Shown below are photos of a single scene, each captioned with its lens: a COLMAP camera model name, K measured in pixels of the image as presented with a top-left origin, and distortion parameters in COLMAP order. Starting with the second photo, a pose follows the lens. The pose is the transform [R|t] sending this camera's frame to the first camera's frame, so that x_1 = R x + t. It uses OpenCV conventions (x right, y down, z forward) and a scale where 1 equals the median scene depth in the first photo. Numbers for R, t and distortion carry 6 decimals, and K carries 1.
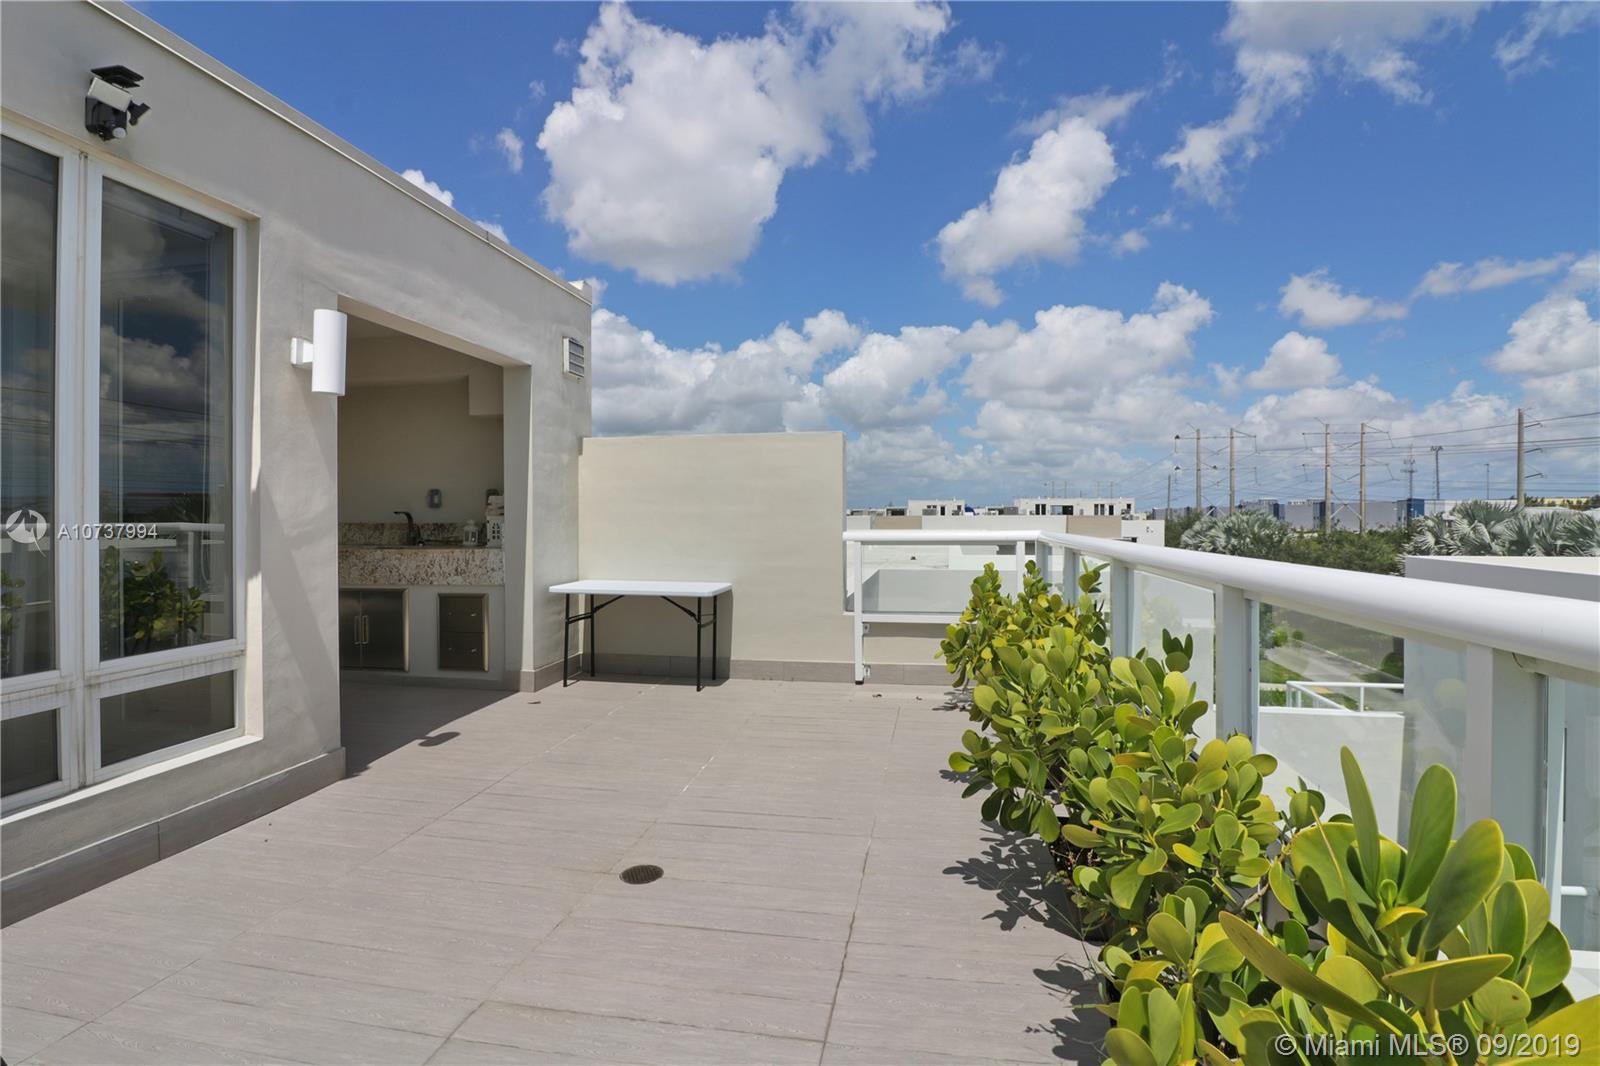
lens RADIAL K [[764.5, 0, 804.4], [0, 764.5, 524.7], [0, 0, 1]] dist [-0.027285, -0.000675]
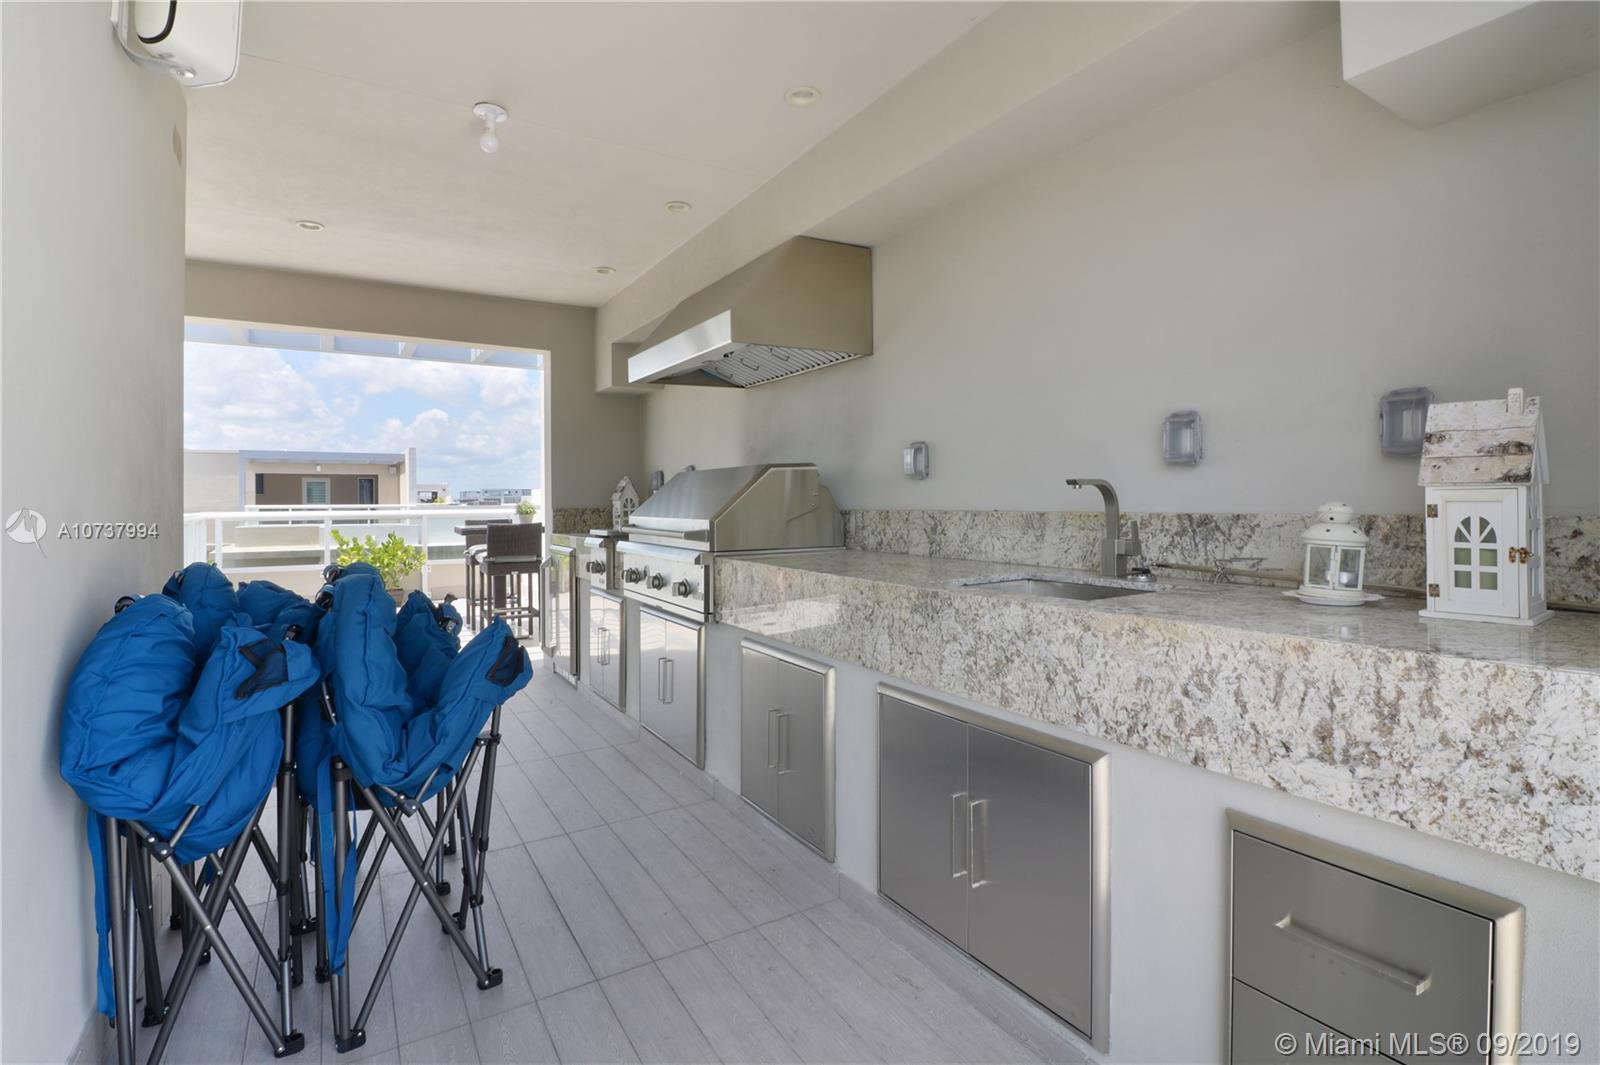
lens RADIAL K [[764.5, 0, 800.9], [0, 764.5, 520.5], [0, 0, 1]] dist [-0.027285, -0.000675]
pose [[0.658312, 0.014496, -0.752605, -0.383733], [-0.000836, 0.999828, 0.018527, -0.005275], [0.752745, -0.011567, 0.658211, 0.725752]]
